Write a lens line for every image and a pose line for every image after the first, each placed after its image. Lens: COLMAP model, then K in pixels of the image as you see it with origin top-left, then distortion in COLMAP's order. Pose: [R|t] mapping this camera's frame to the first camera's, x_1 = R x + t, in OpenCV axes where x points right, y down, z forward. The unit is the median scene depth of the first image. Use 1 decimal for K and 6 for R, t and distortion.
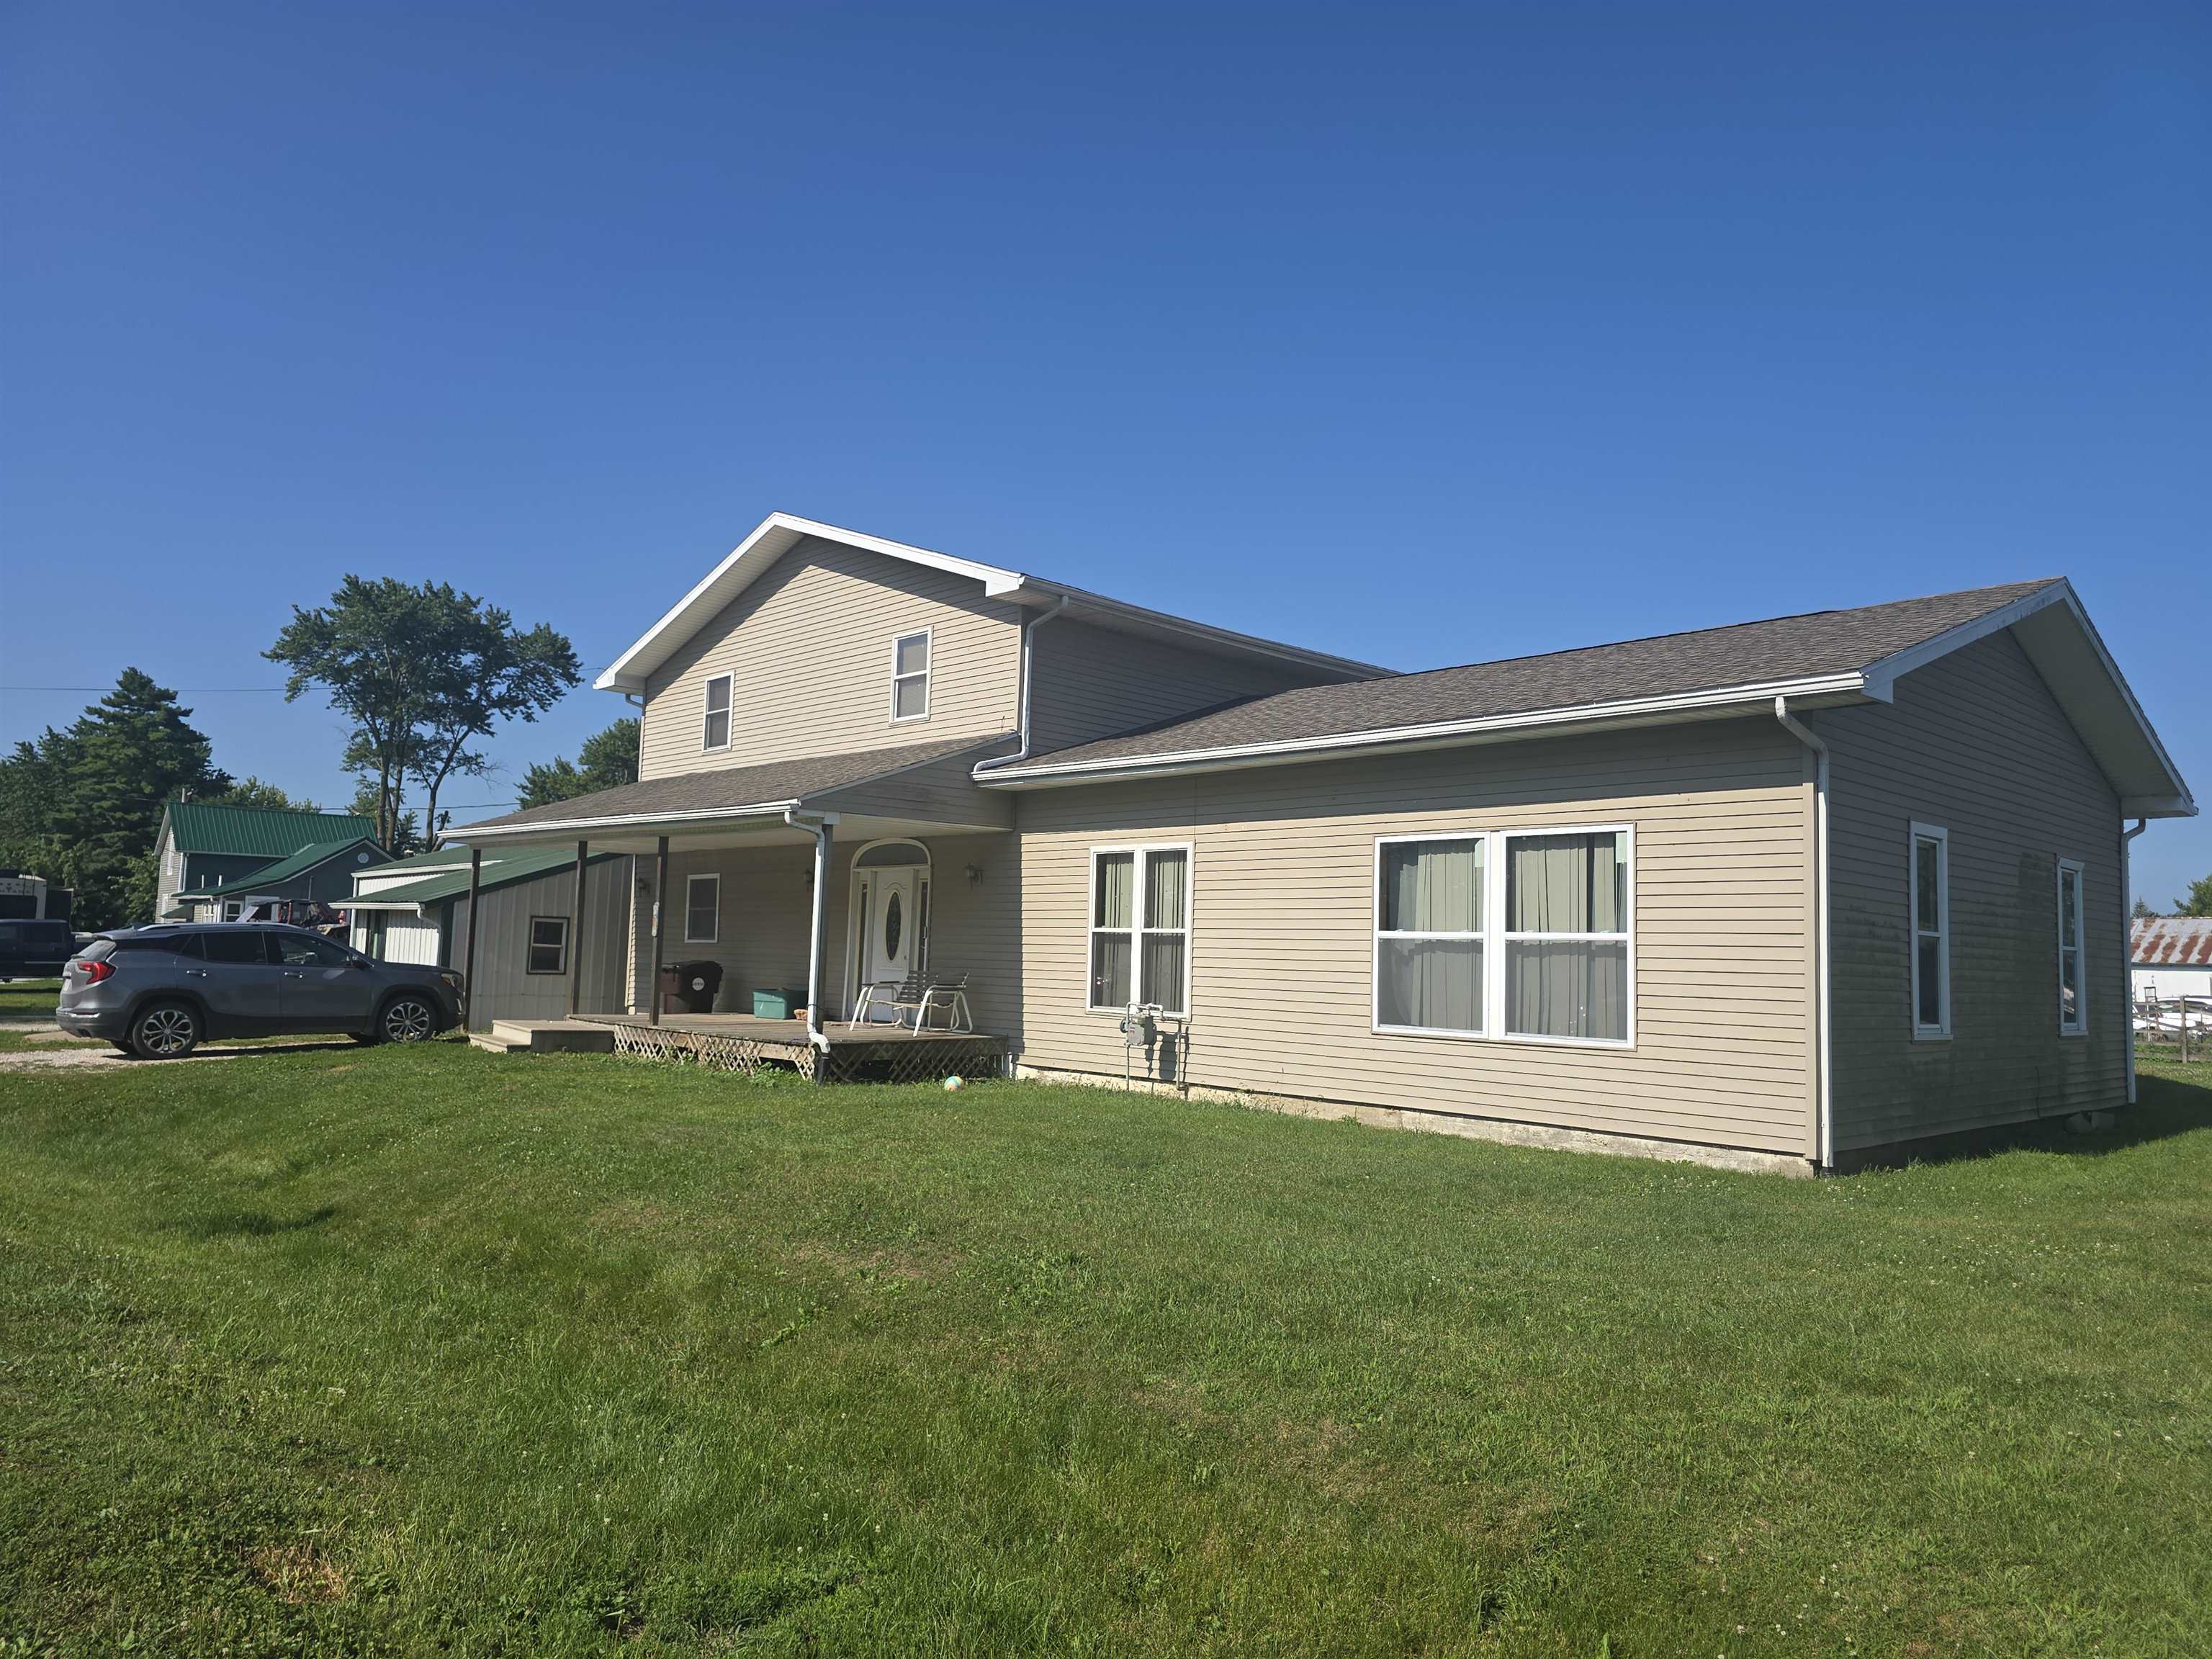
lens RADIAL K [[1497.2, 0, 1094.5], [0, 1497.2, 829.0], [0, 0, 1]] dist [0.054927, -0.049900]
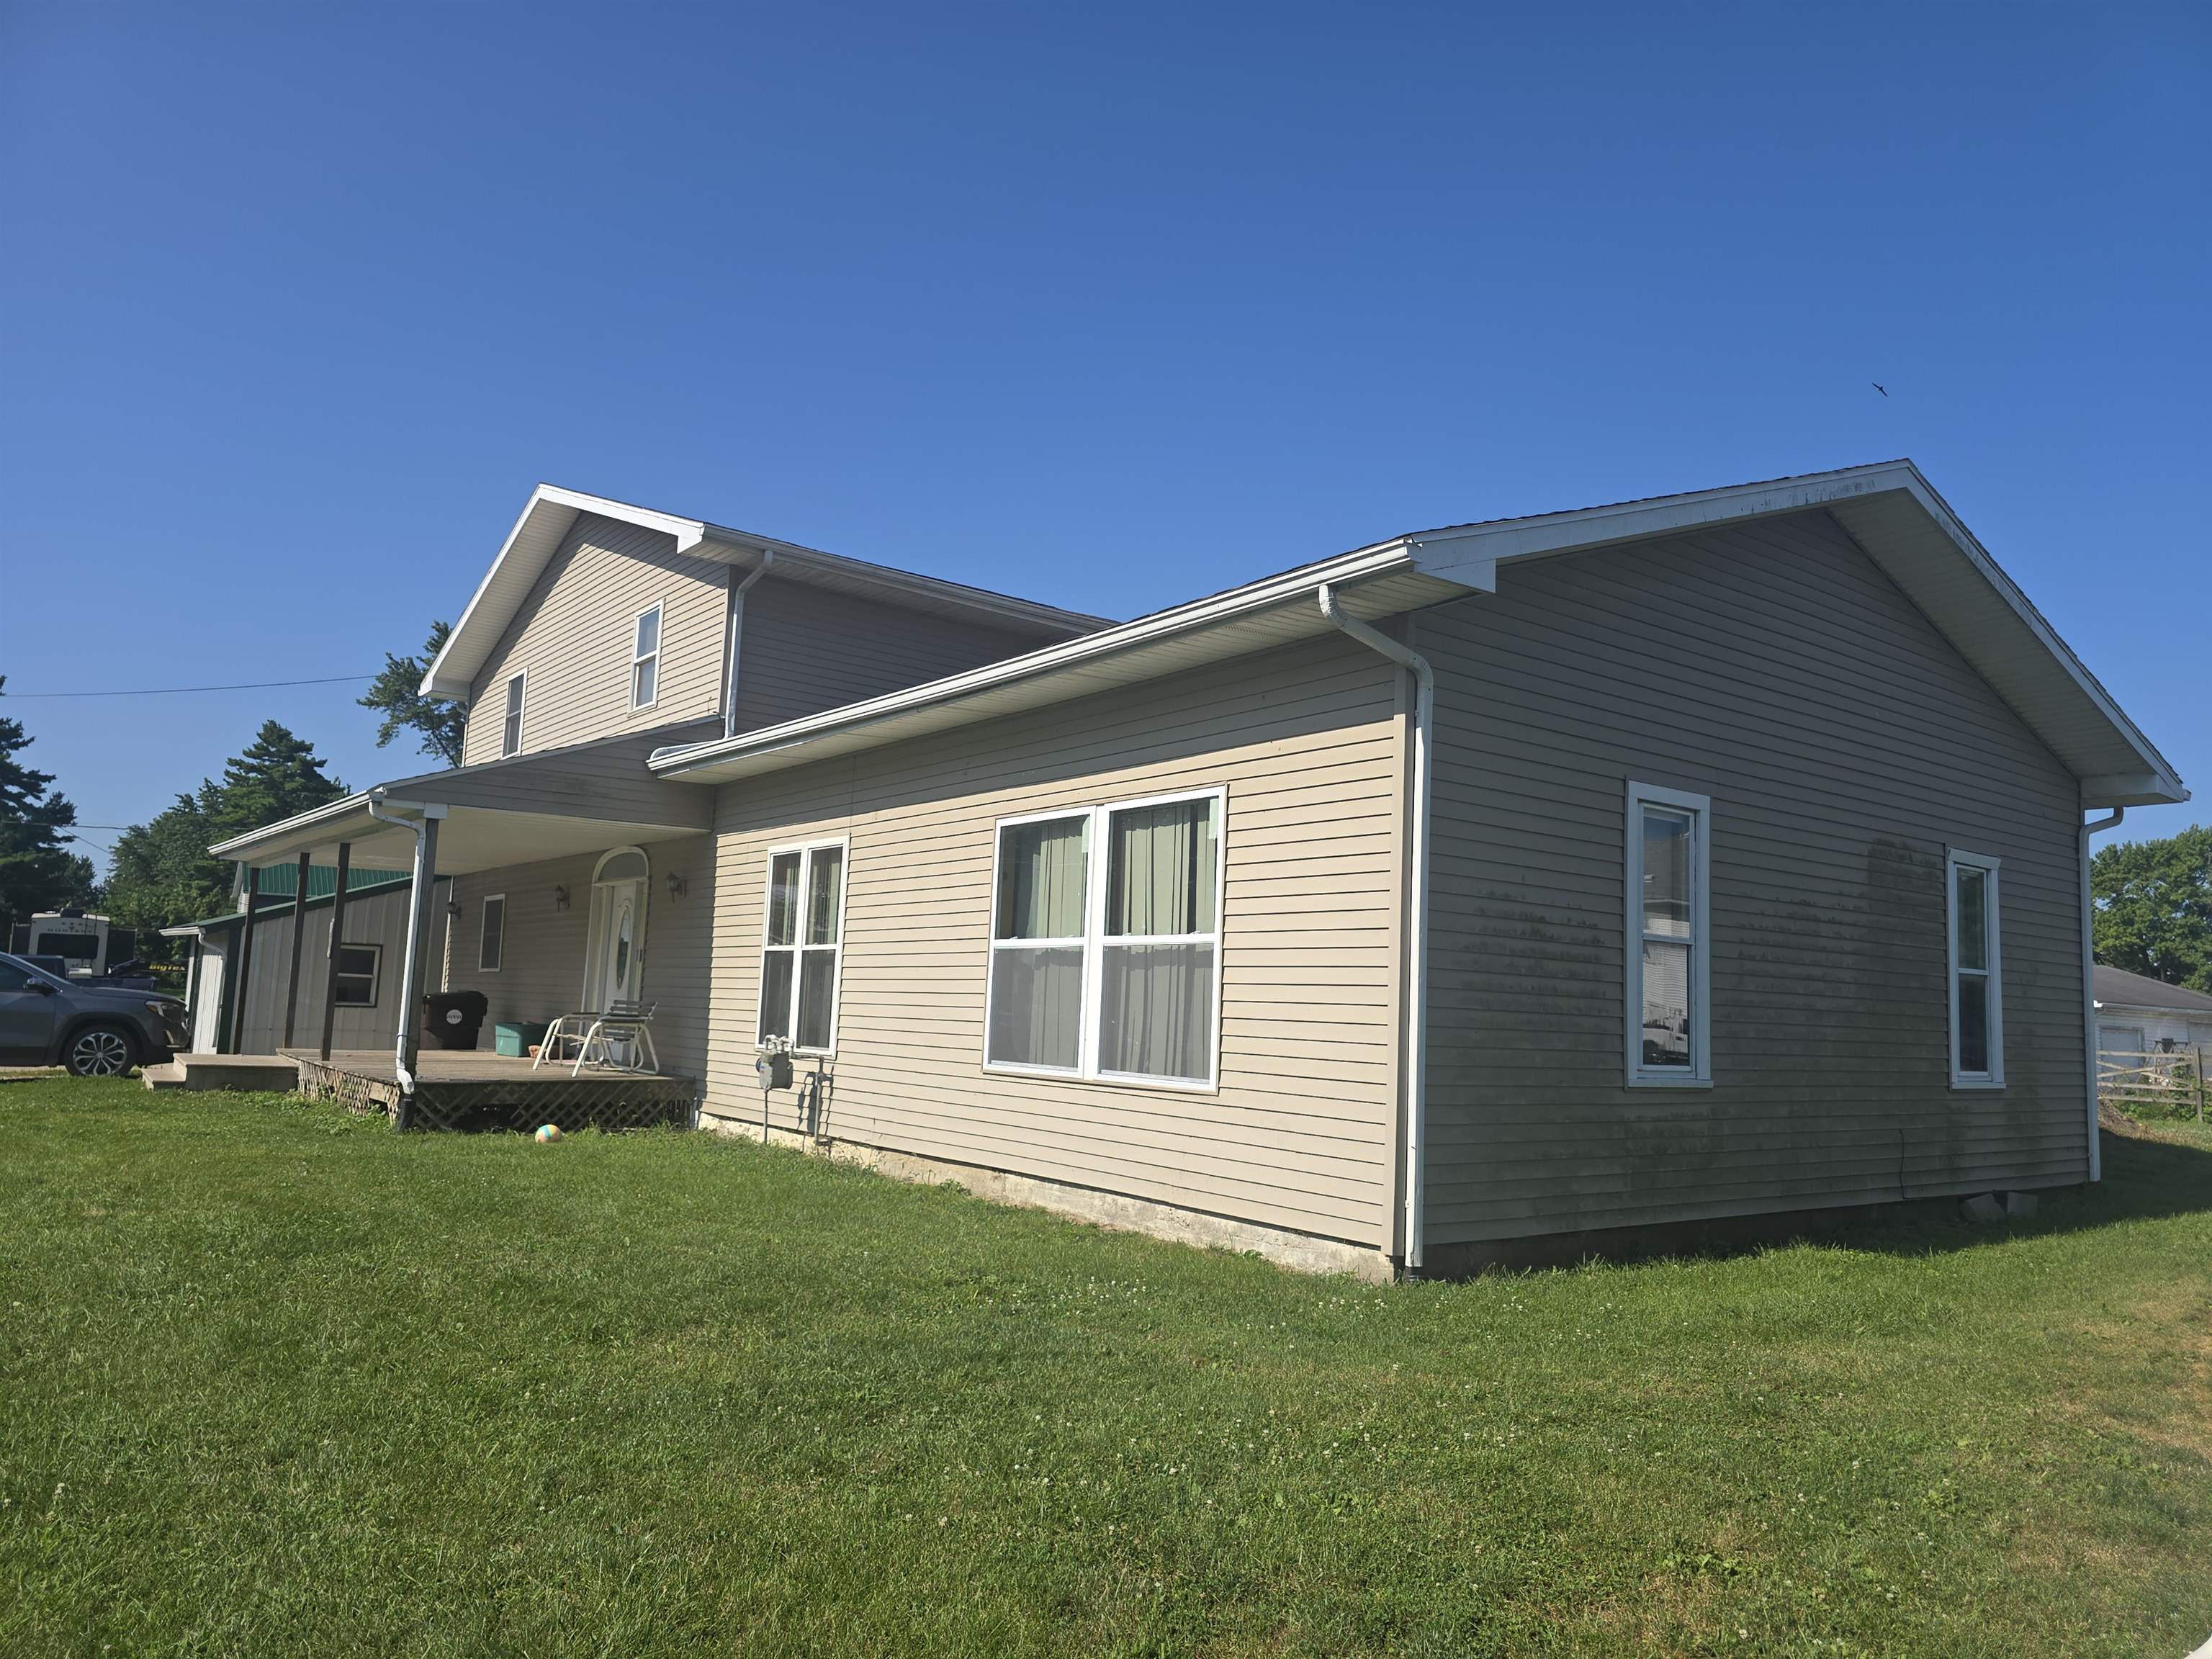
lens RADIAL K [[1497.2, 0, 1124.2], [0, 1497.2, 839.9], [0, 0, 1]] dist [0.054927, -0.049900]
pose [[0.994996, -0.003902, -0.099835, 0.295002], [0.001049, 0.999590, -0.028622, 0.034003], [0.099905, 0.028374, 0.994592, 0.209878]]
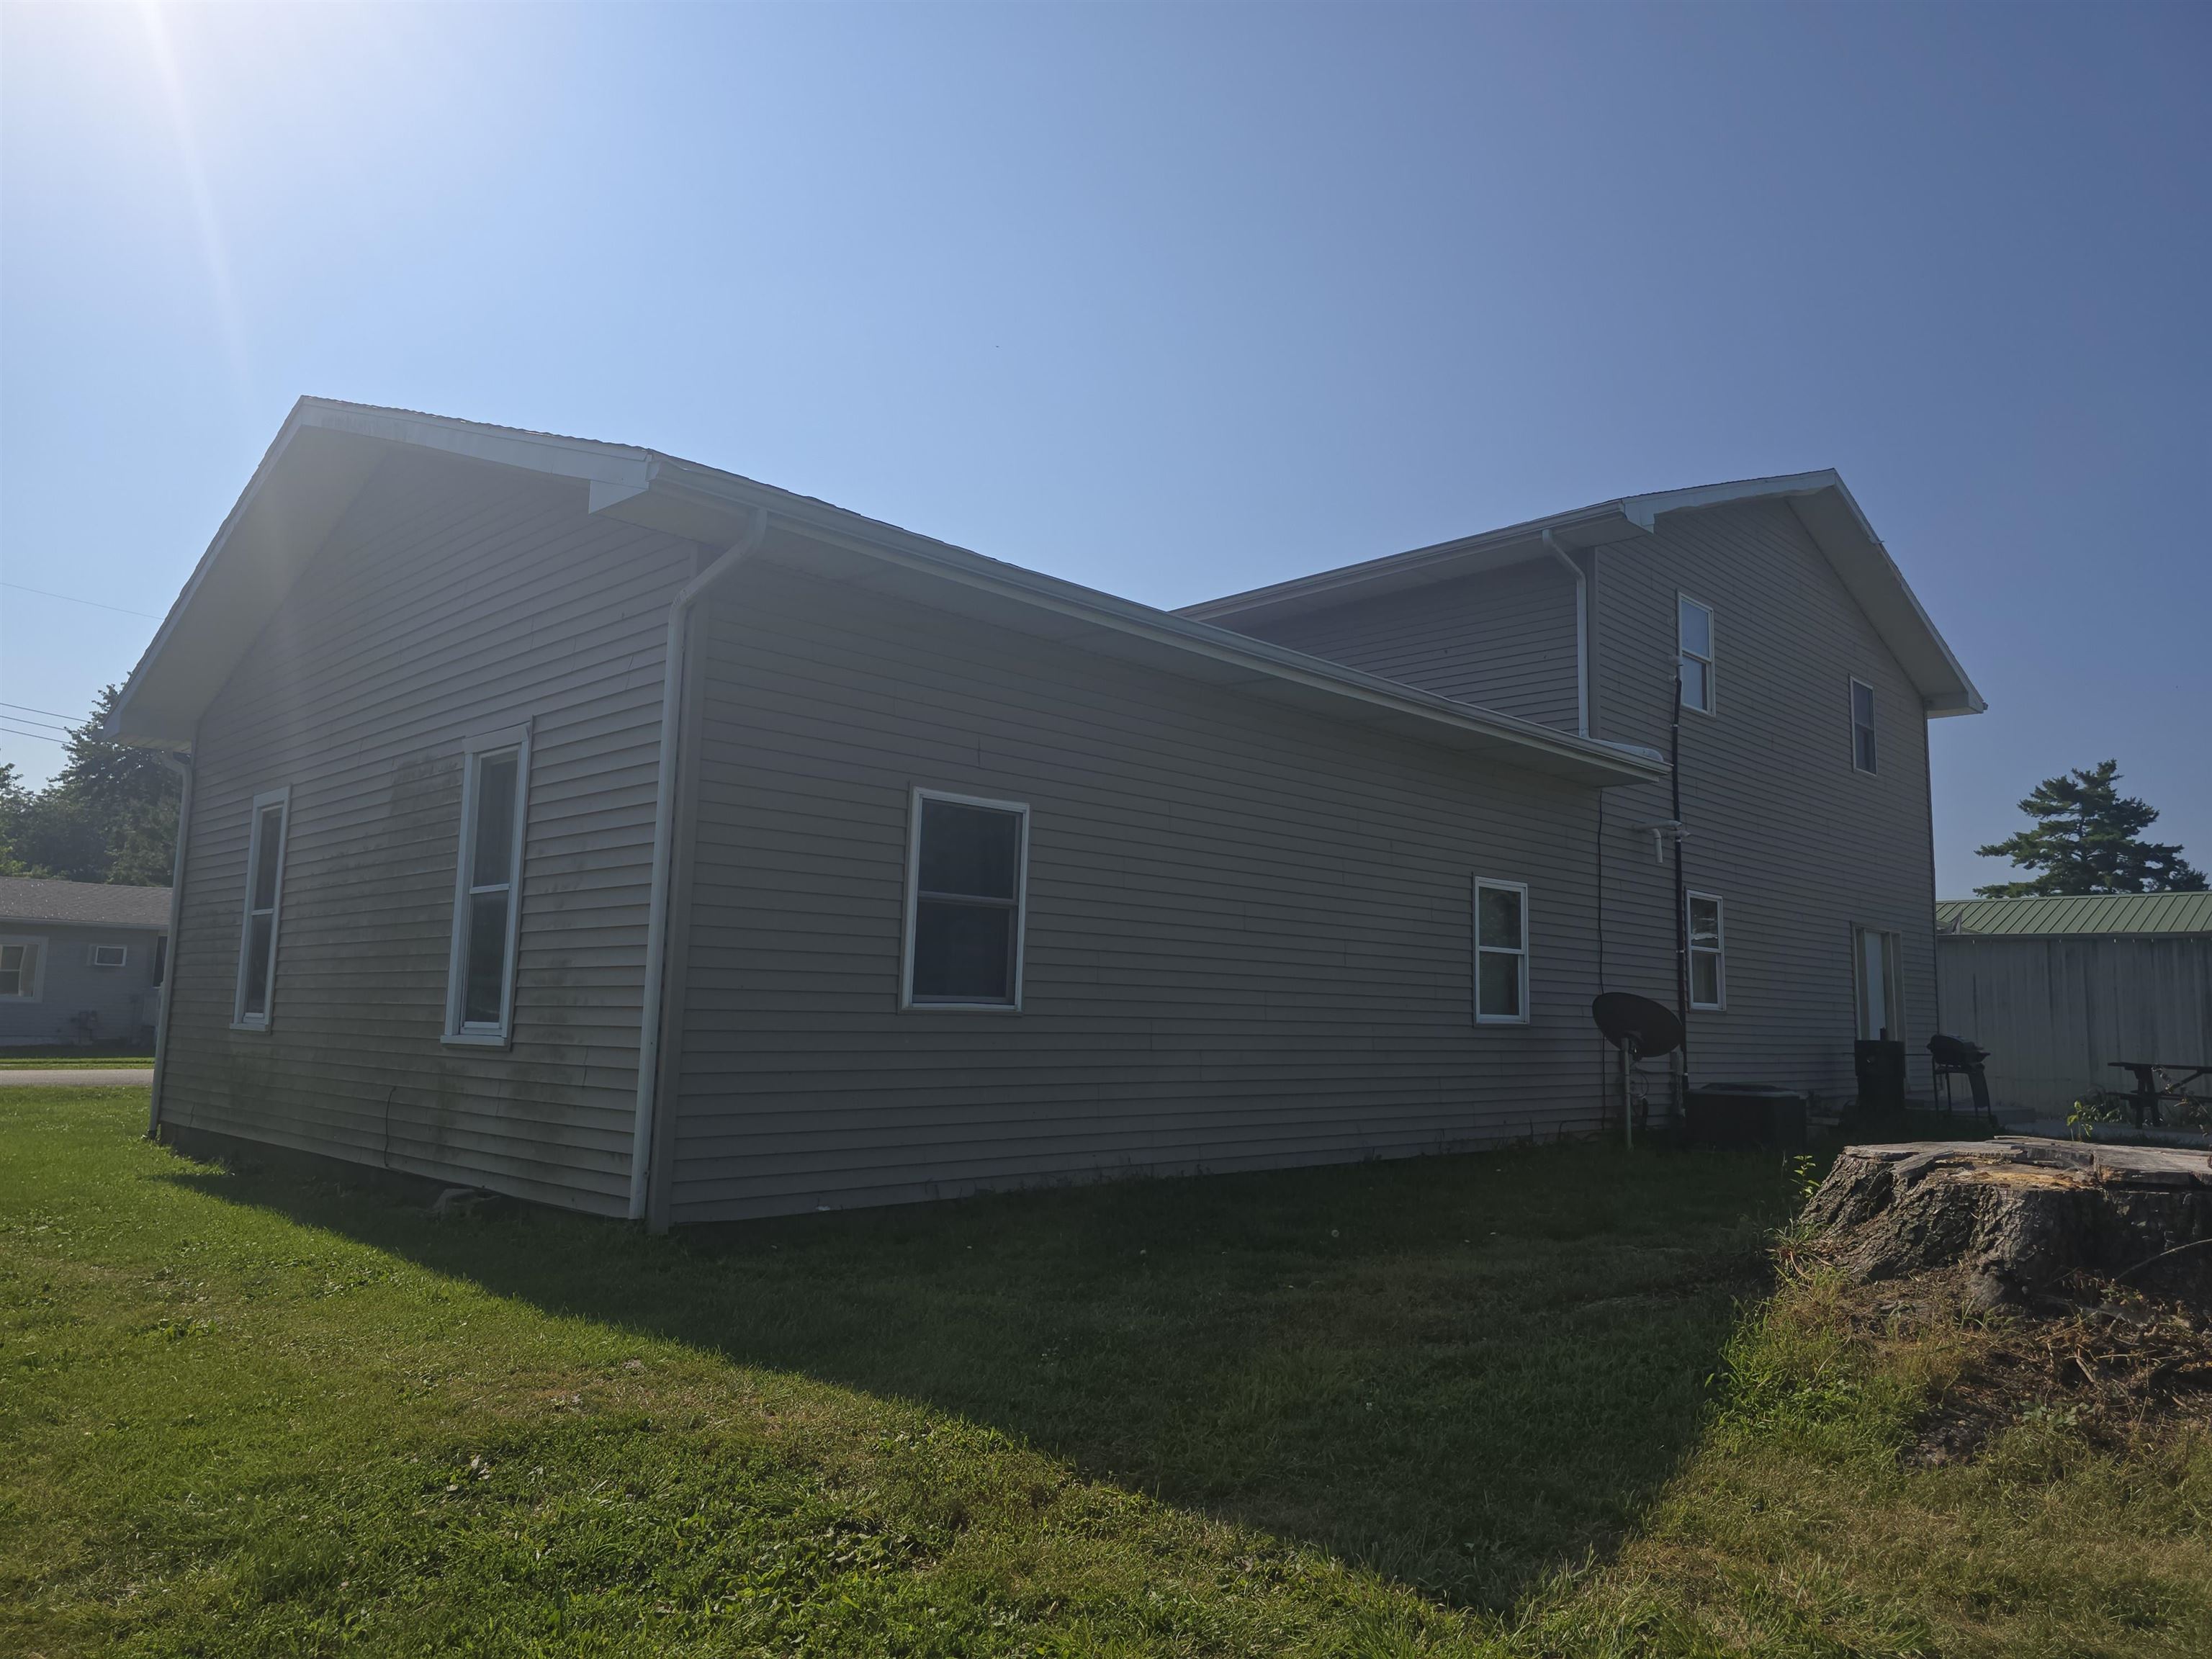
lens RADIAL K [[1497.2, 0, 1106.6], [0, 1497.2, 831.0], [0, 0, 1]] dist [0.054927, -0.049900]
pose [[0.033126, -0.152908, -0.987685, 1.181414], [0.066607, 0.986368, -0.150470, 0.153611], [0.997229, -0.060802, 0.042859, 1.183061]]
